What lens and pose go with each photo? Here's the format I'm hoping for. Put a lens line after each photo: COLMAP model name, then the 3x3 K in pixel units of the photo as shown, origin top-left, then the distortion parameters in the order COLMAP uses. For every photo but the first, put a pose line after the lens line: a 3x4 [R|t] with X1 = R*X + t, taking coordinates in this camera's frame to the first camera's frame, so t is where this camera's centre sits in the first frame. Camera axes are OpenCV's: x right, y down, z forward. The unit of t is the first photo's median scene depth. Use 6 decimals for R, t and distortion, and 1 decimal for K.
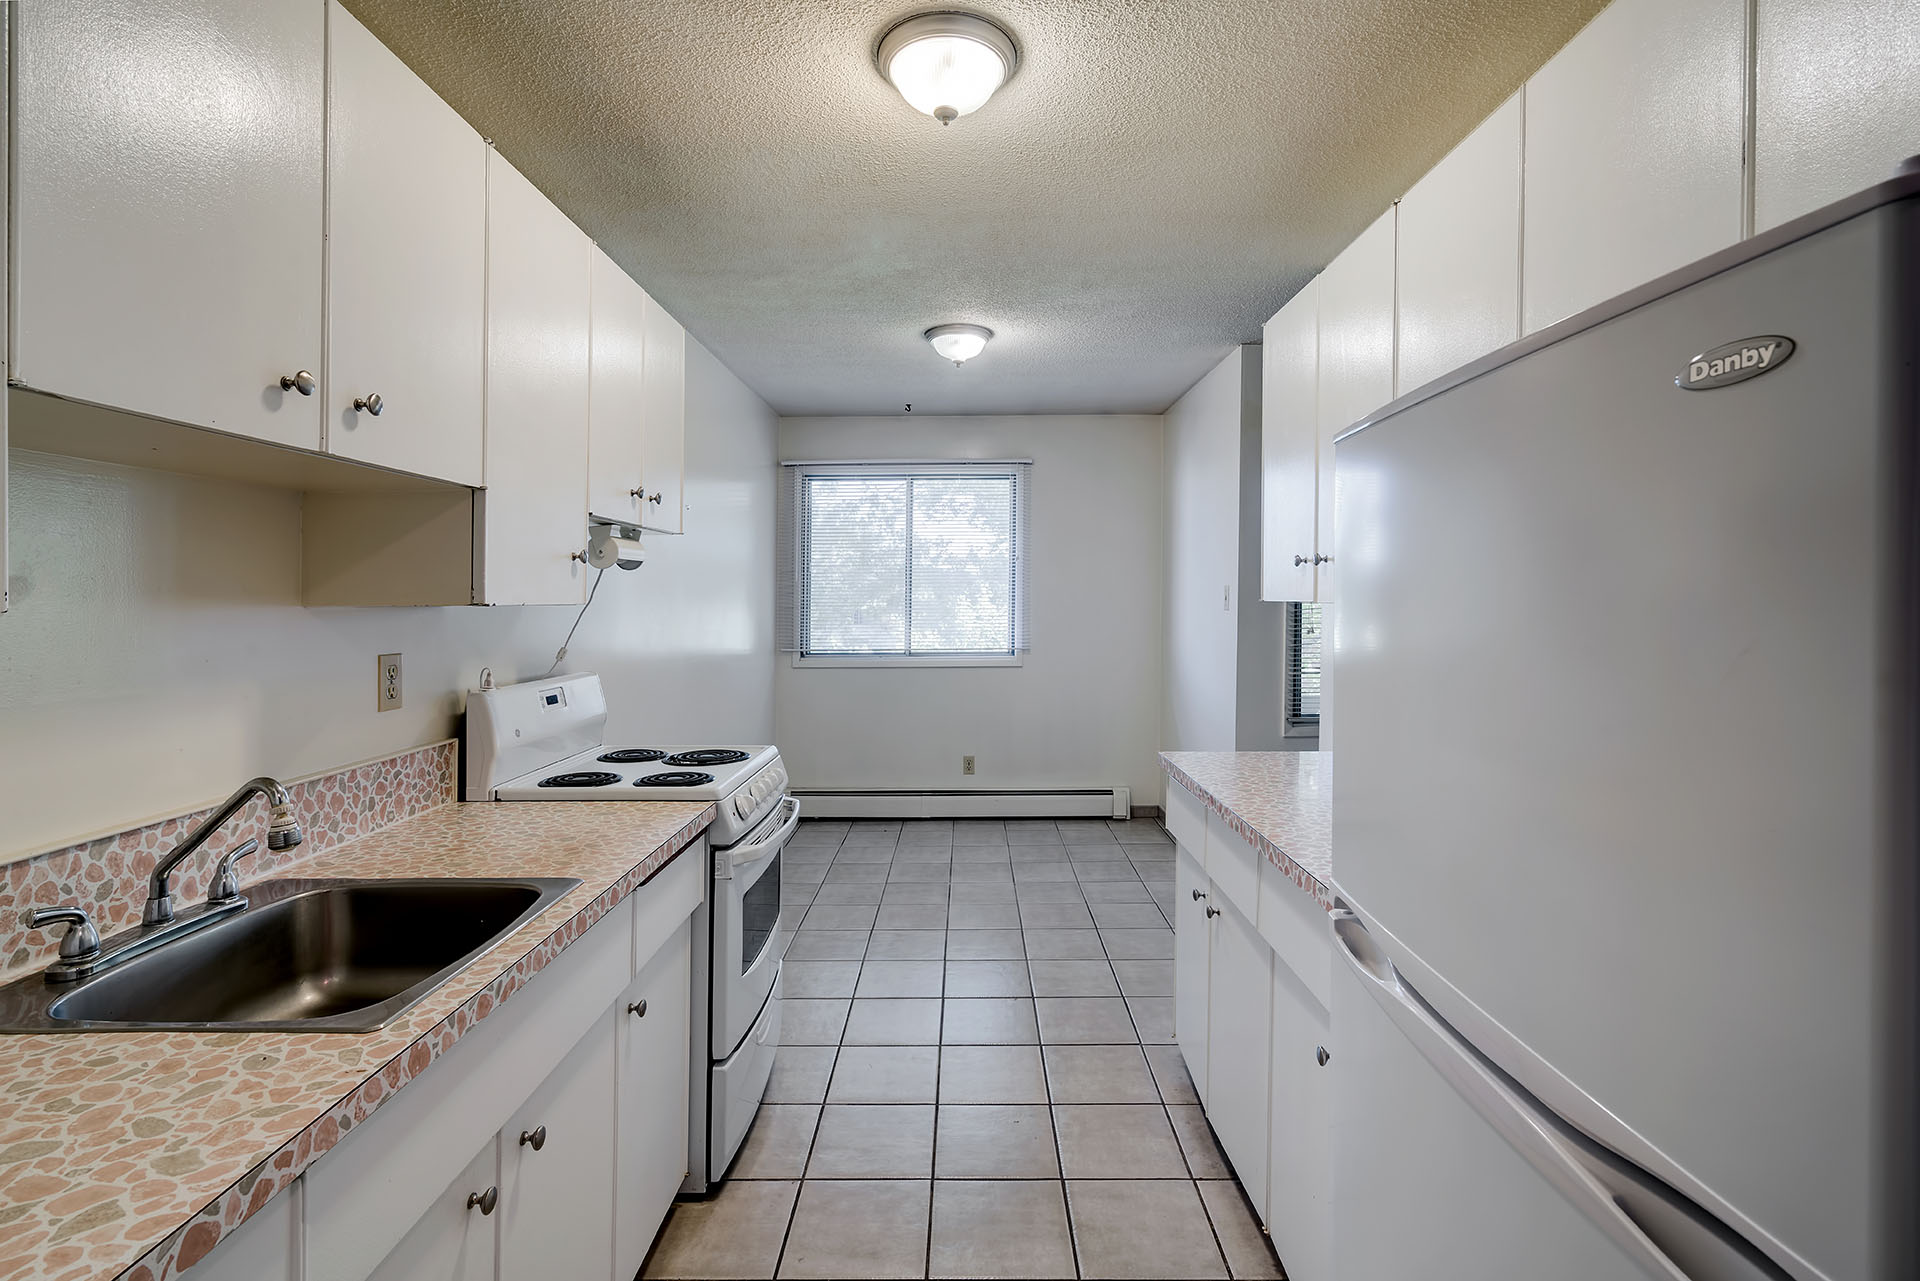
lens RADIAL K [[891.7, 0, 954.7], [0, 891.7, 583.8], [0, 0, 1]] dist [0.002506, 0.000384]
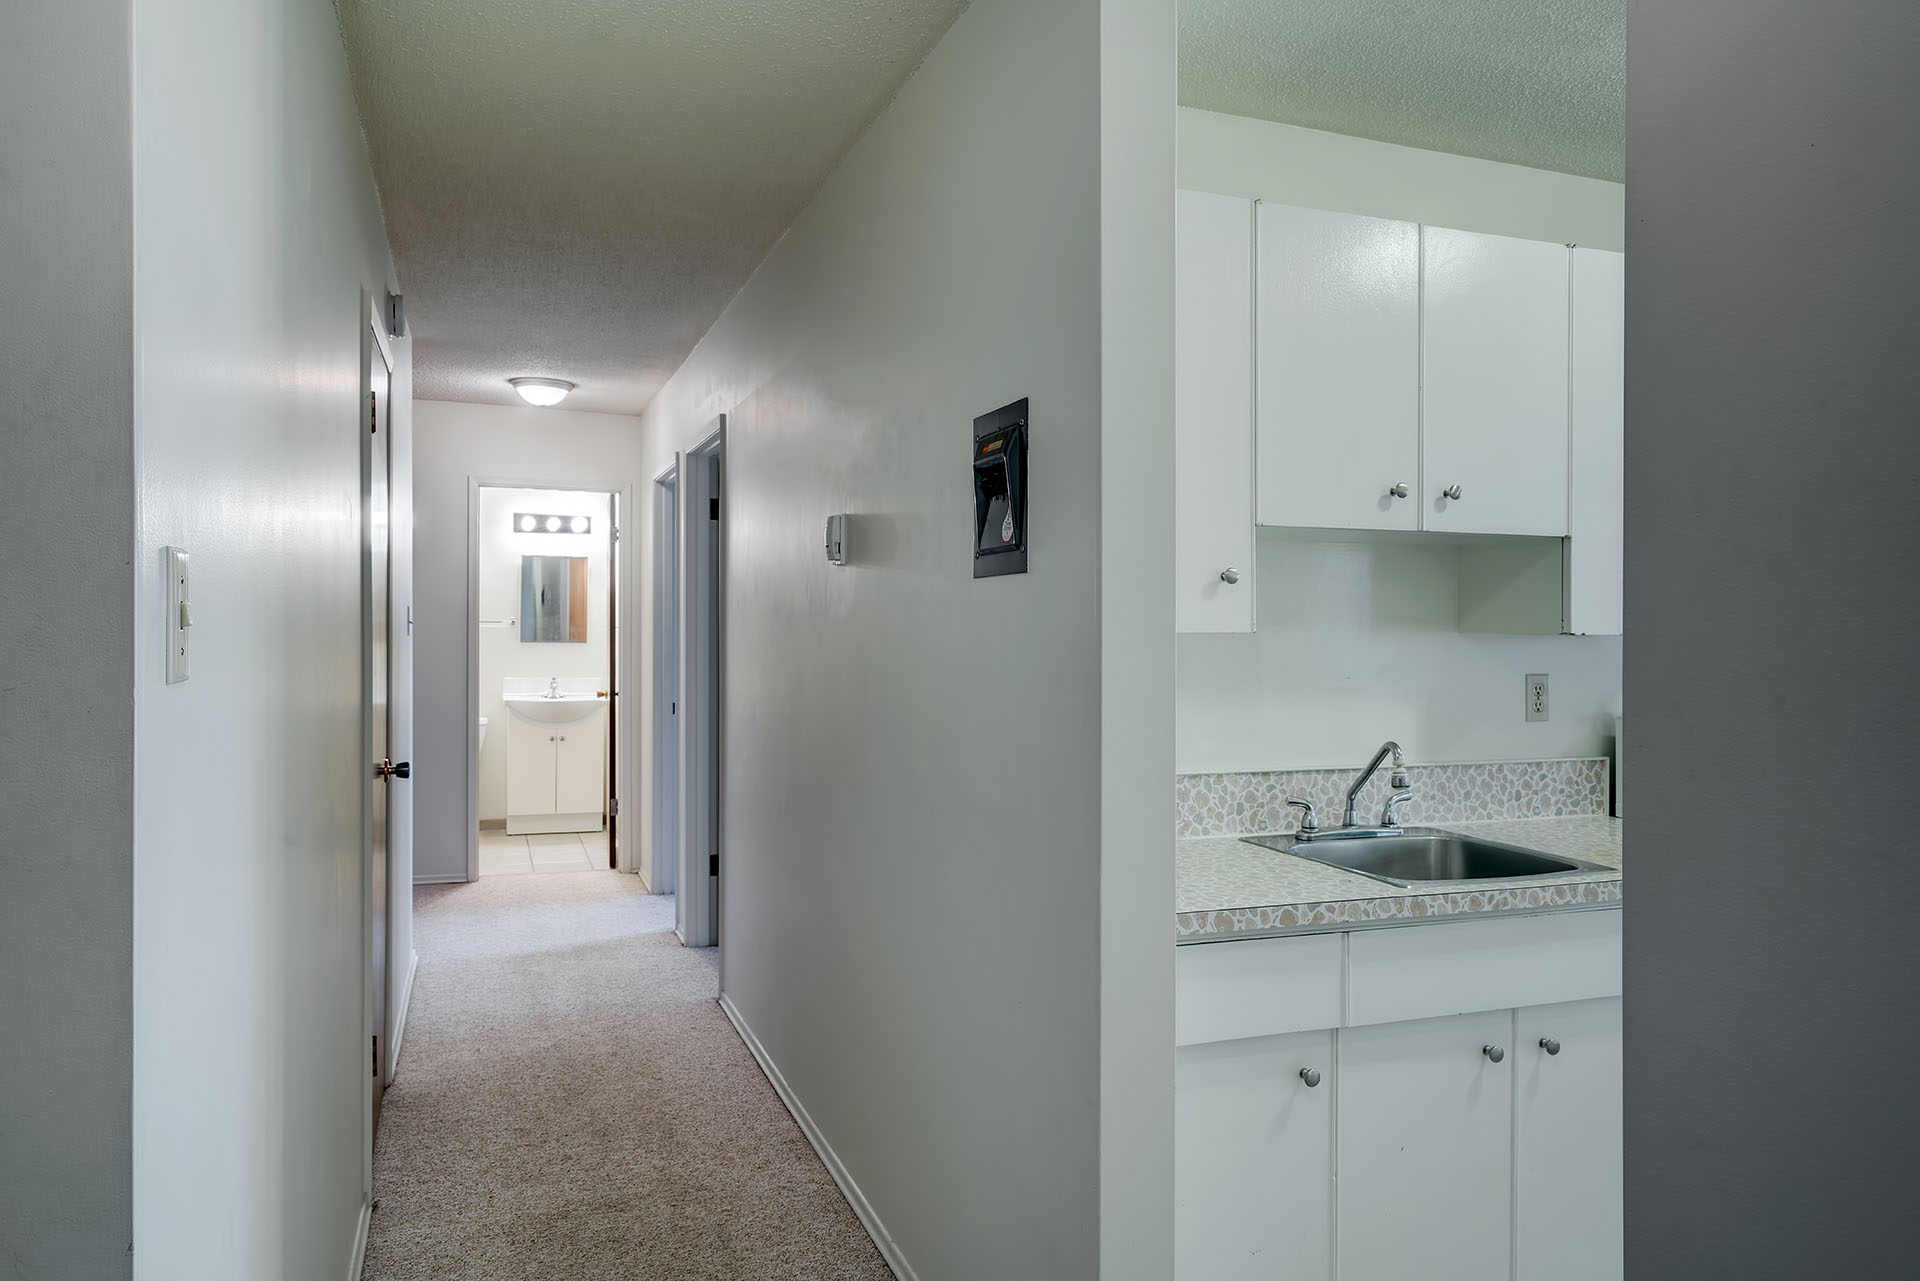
lens RADIAL K [[1306.4, 0, 960.0], [0, 1306.4, 640.5], [0, 0, 1]] dist [0.001660, 0.000953]
pose [[0.380007, 0.028052, -0.924558, 0.743167], [0.002328, 0.999508, 0.031283, -0.023291], [0.924981, -0.014040, 0.379754, -0.398762]]
